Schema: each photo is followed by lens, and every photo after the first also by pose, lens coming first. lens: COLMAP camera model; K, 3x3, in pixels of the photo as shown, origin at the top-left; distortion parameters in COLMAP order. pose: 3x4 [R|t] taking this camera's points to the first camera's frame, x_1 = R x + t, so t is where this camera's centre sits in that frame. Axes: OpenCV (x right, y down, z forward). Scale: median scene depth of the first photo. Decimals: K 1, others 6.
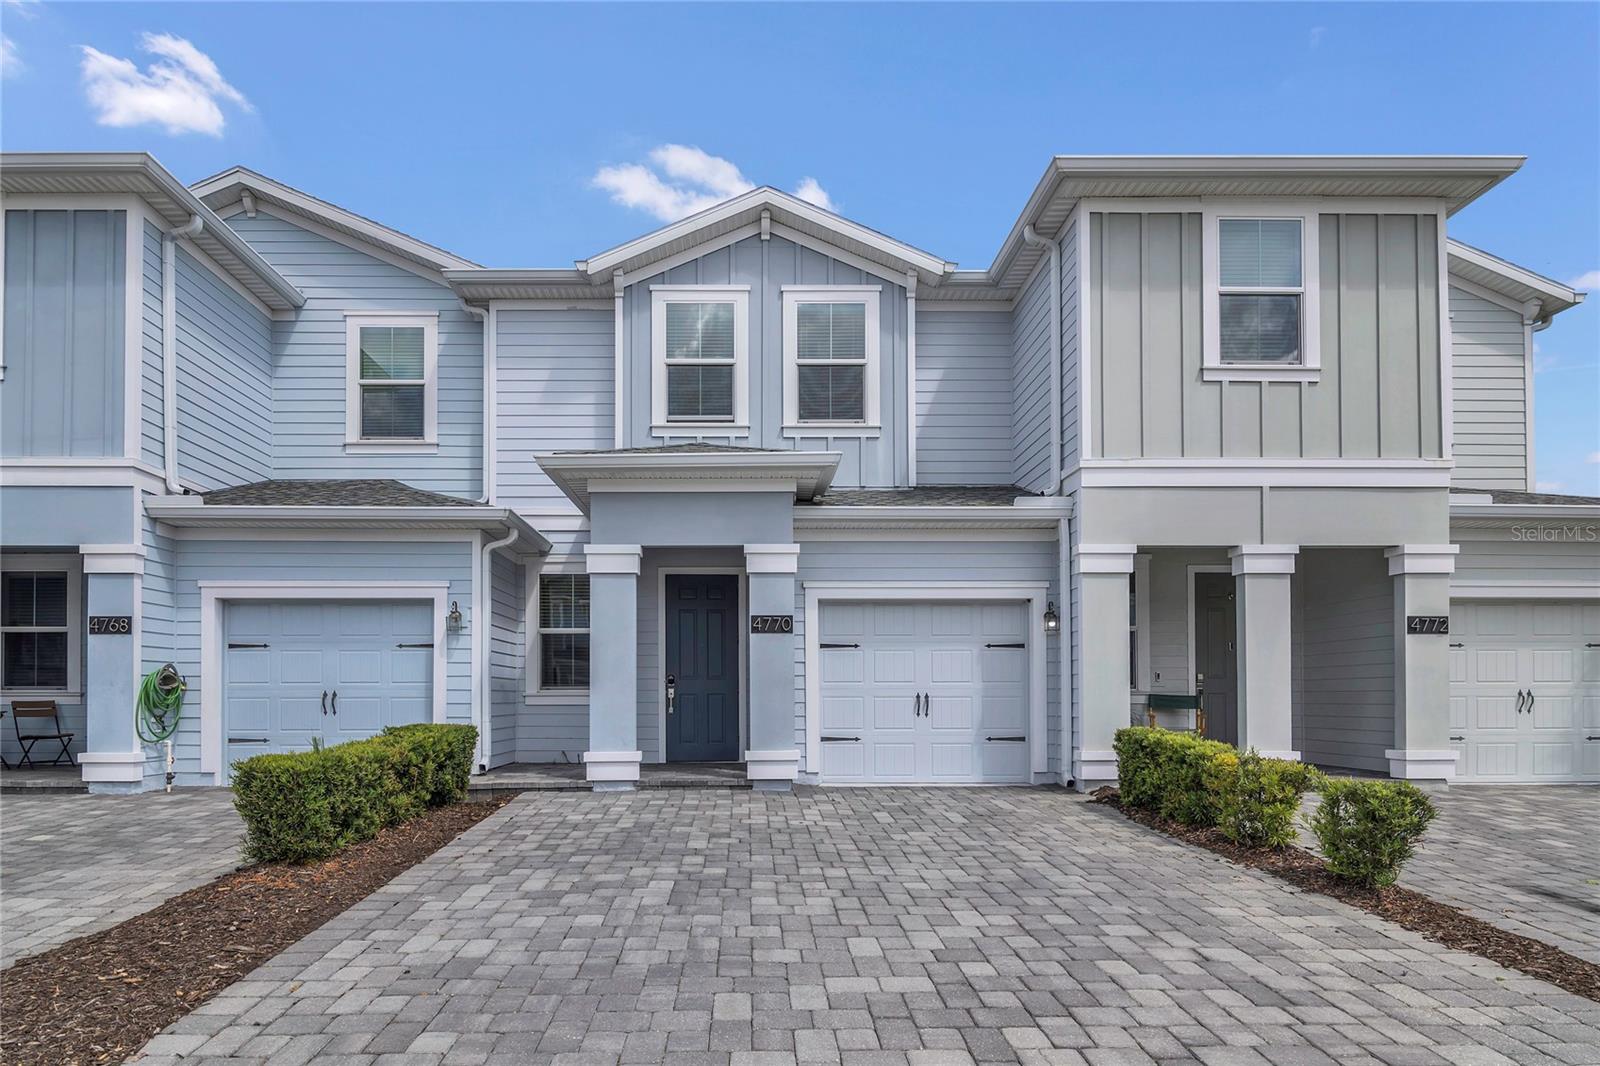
lens RADIAL K [[750.1, 0, 798.5], [0, 750.1, 688.8], [0, 0, 1]] dist [-0.000200, -0.001193]
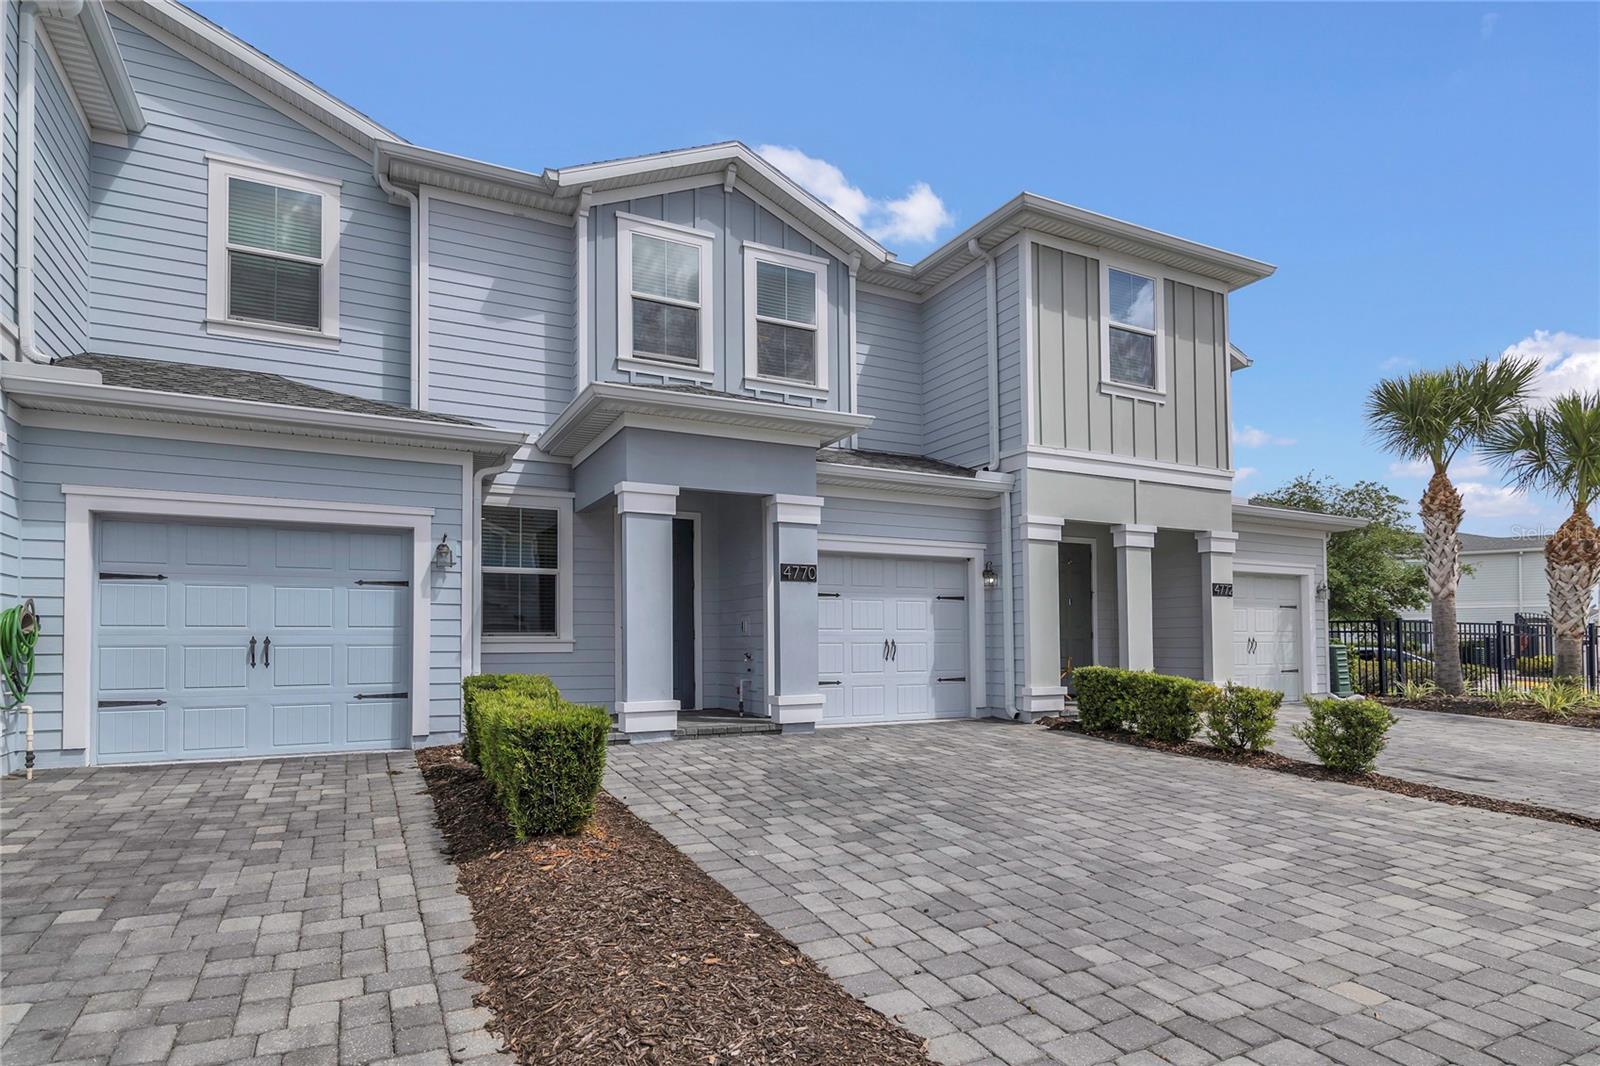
lens RADIAL K [[748.8, 0, 800.7], [0, 748.8, 622.1], [0, 0, 1]] dist [0.010769, -0.007186]
pose [[0.916685, 0.009314, 0.399502, -0.416518], [-0.001789, 0.999814, -0.019205, 0.001620], [-0.399607, 0.016890, 0.916531, 0.048063]]
